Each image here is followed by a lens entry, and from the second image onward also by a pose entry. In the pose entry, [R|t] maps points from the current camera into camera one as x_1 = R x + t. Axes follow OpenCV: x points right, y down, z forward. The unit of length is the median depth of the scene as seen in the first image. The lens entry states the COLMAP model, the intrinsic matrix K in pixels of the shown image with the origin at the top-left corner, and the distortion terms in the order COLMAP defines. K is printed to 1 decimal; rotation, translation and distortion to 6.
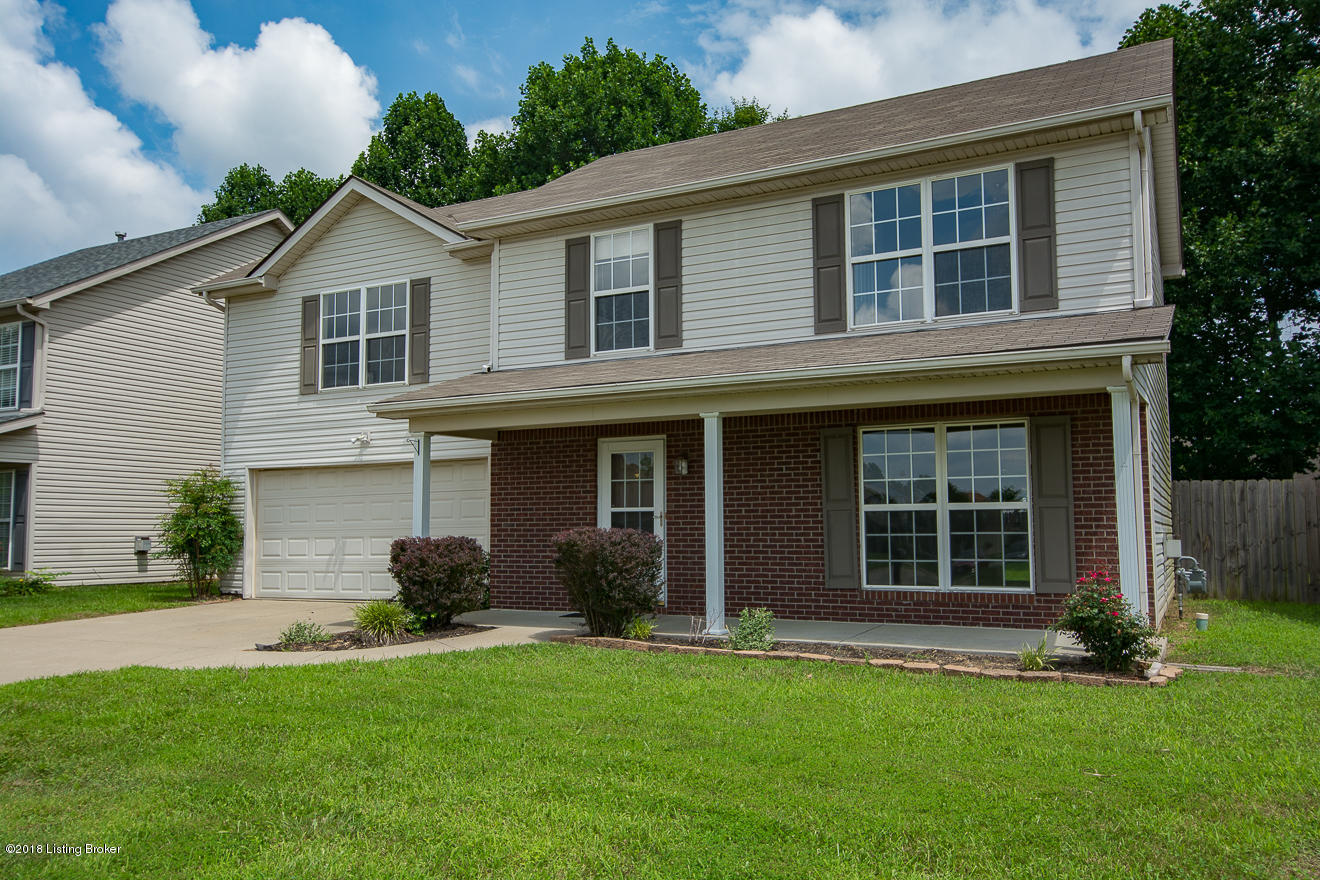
lens RADIAL K [[1020.2, 0, 659.2], [0, 1020.2, 444.6], [0, 0, 1]] dist [-0.008700, -0.004049]
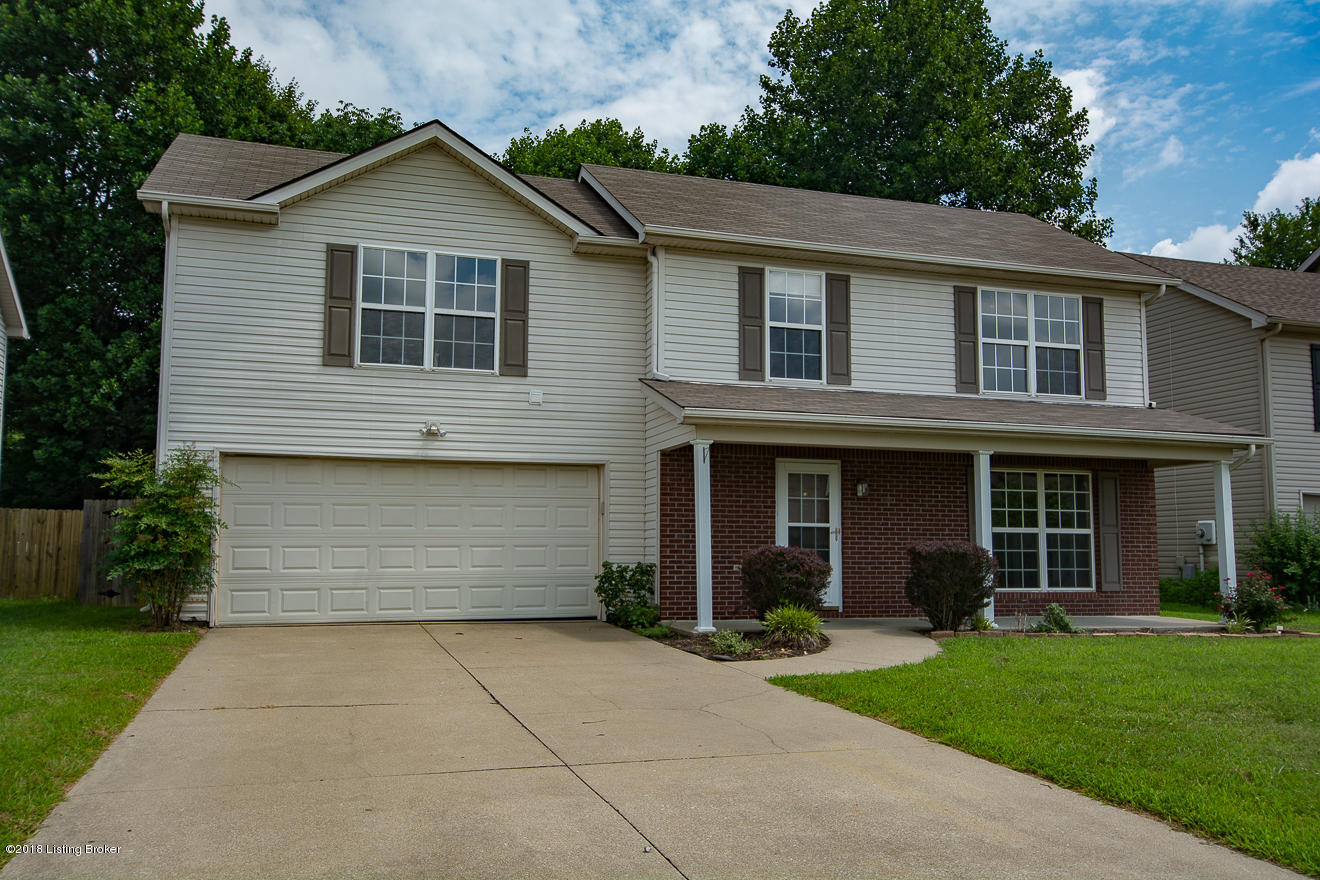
lens RADIAL K [[1020.2, 0, 659.2], [0, 1020.2, 444.6], [0, 0, 1]] dist [-0.008700, -0.004049]
pose [[0.713640, 0.085679, 0.695254, -0.895309], [-0.071385, 0.996220, -0.049495, 0.042032], [-0.696866, -0.014309, 0.717058, 0.311688]]
